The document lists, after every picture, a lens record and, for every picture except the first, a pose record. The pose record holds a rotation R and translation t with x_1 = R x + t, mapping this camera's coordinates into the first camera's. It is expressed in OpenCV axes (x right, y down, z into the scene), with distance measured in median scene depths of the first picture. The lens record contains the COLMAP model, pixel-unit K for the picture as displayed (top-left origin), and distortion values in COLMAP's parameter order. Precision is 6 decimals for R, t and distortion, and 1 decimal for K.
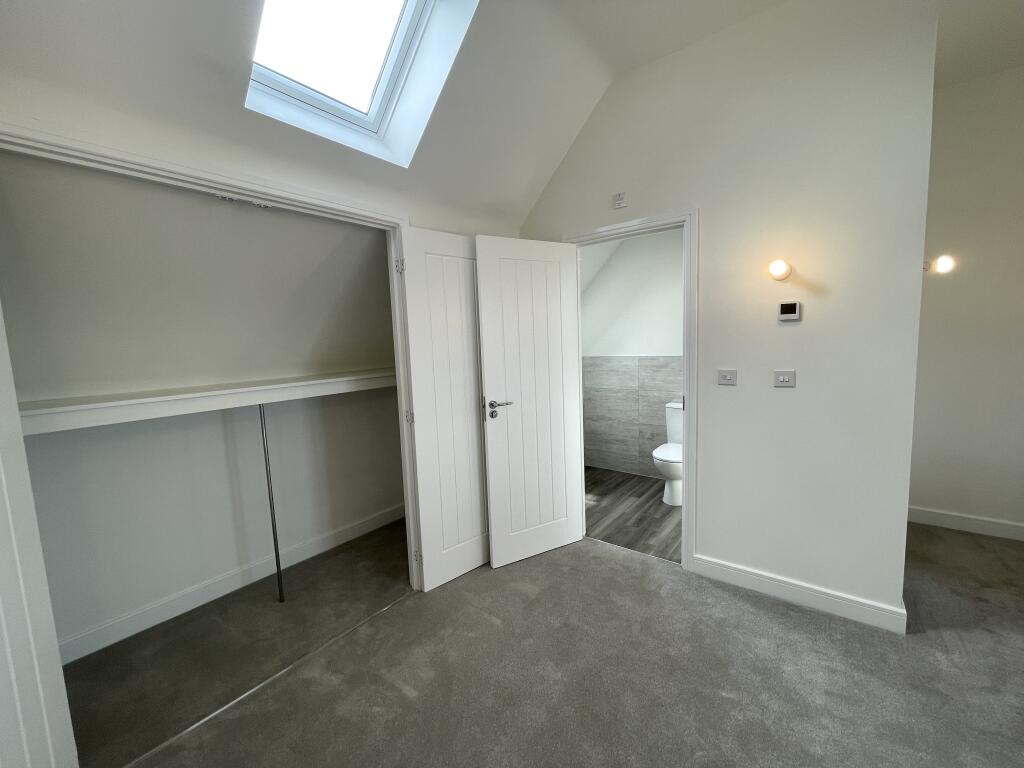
lens RADIAL K [[413.4, 0, 517.1], [0, 413.4, 382.5], [0, 0, 1]] dist [-0.000105, -0.000126]
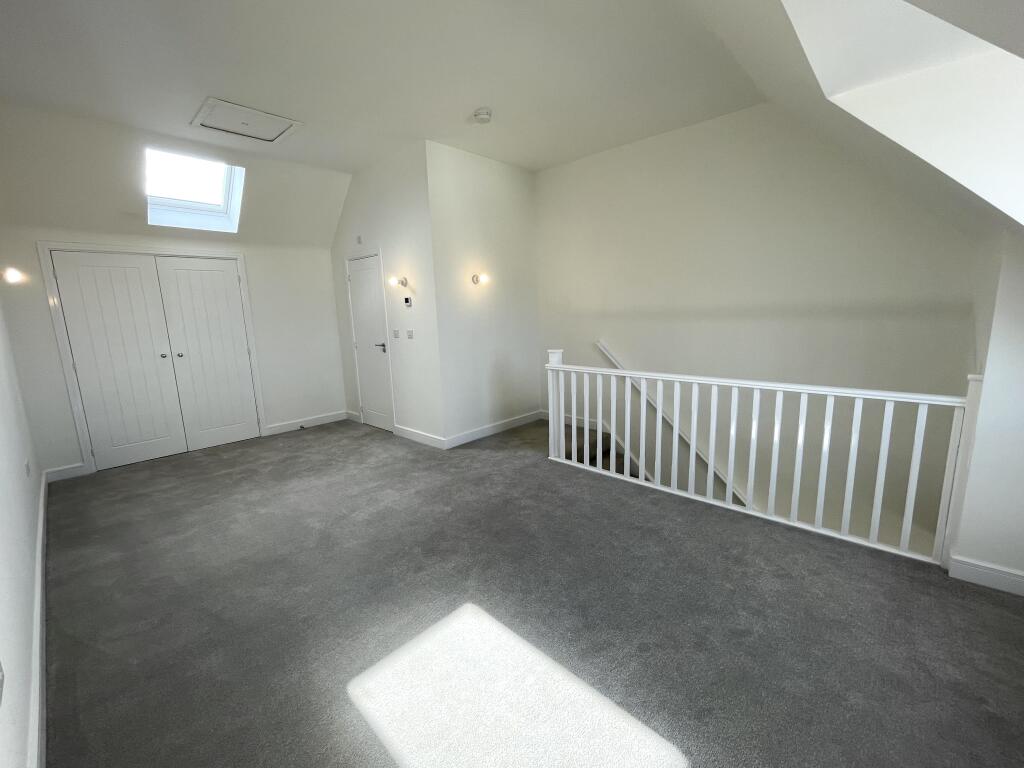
lens RADIAL K [[424.9, 0, 512.0], [0, 424.9, 384.0], [0, 0, 1]] dist [-0.000436, -0.000095]
pose [[0.995189, 0.019420, -0.096026, 1.347793], [-0.011997, 0.996937, 0.077280, 0.069393], [0.097233, -0.075756, 0.992374, -1.065634]]
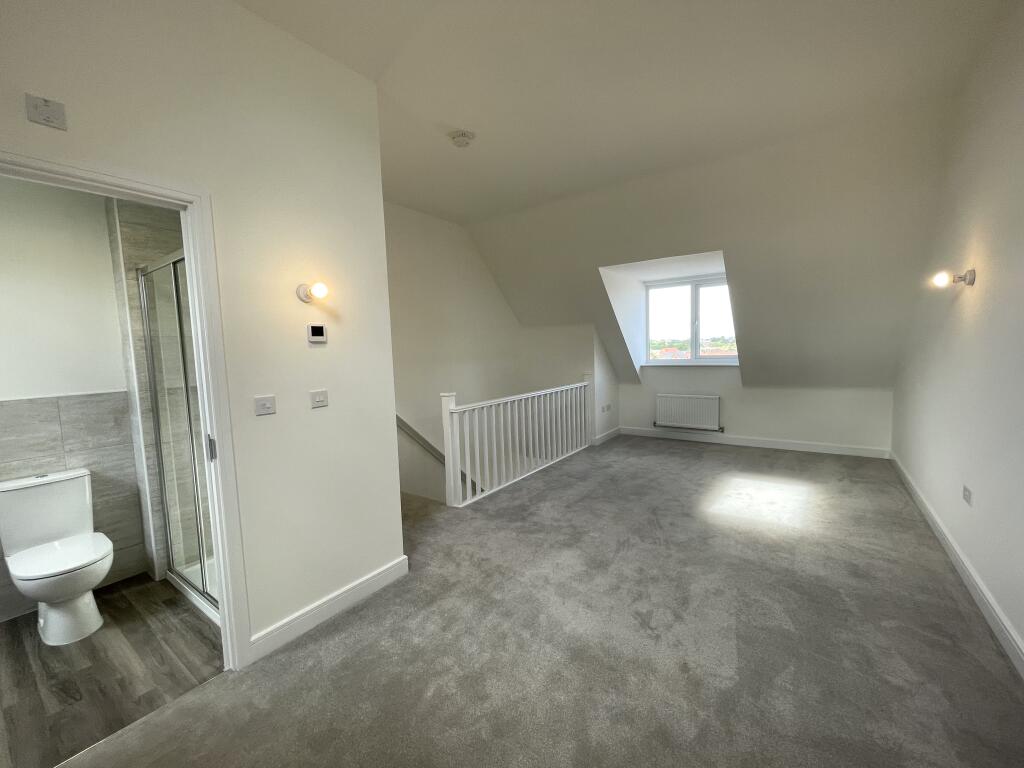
lens RADIAL K [[424.9, 0, 512.0], [0, 424.9, 384.0], [0, 0, 1]] dist [-0.000436, -0.000095]
pose [[-0.028645, -0.054099, 0.998125, -0.406435], [0.136026, 0.989035, 0.057510, -0.041139], [-0.990291, 0.137418, -0.020972, 0.537391]]
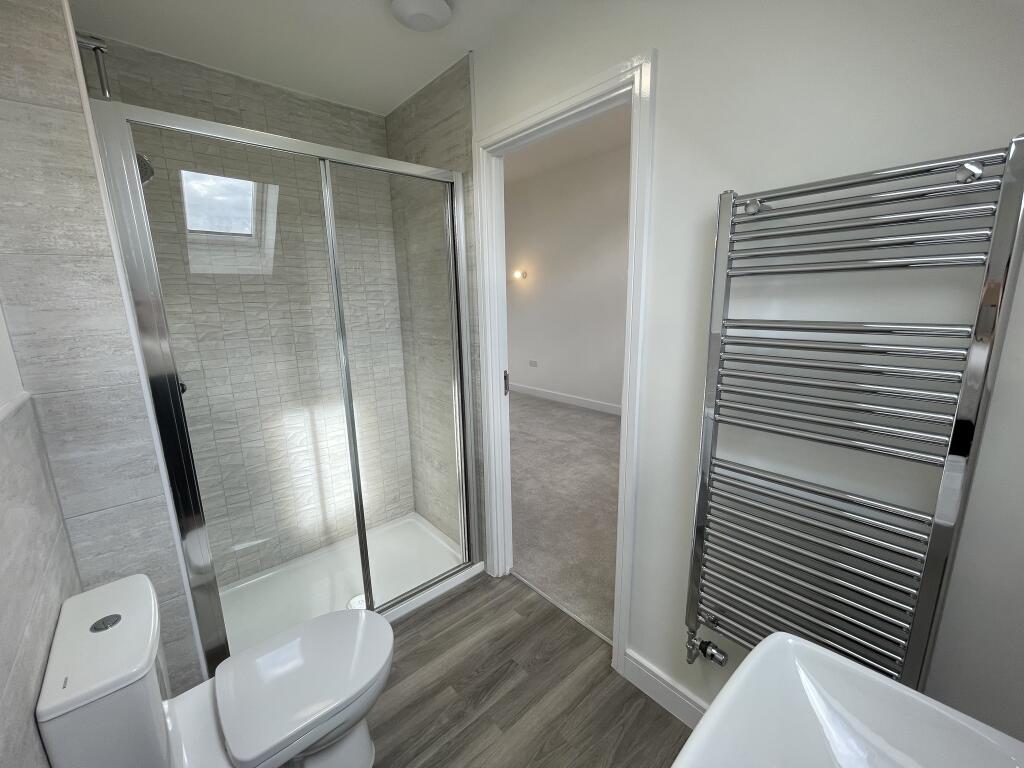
lens RADIAL K [[413.4, 0, 517.1], [0, 413.4, 382.5], [0, 0, 1]] dist [-0.000105, -0.000126]
pose [[-0.981121, 0.014138, 0.192875, 0.253908], [0.072218, 0.951961, 0.297583, -0.229234], [-0.179402, 0.305894, -0.935010, 2.023631]]
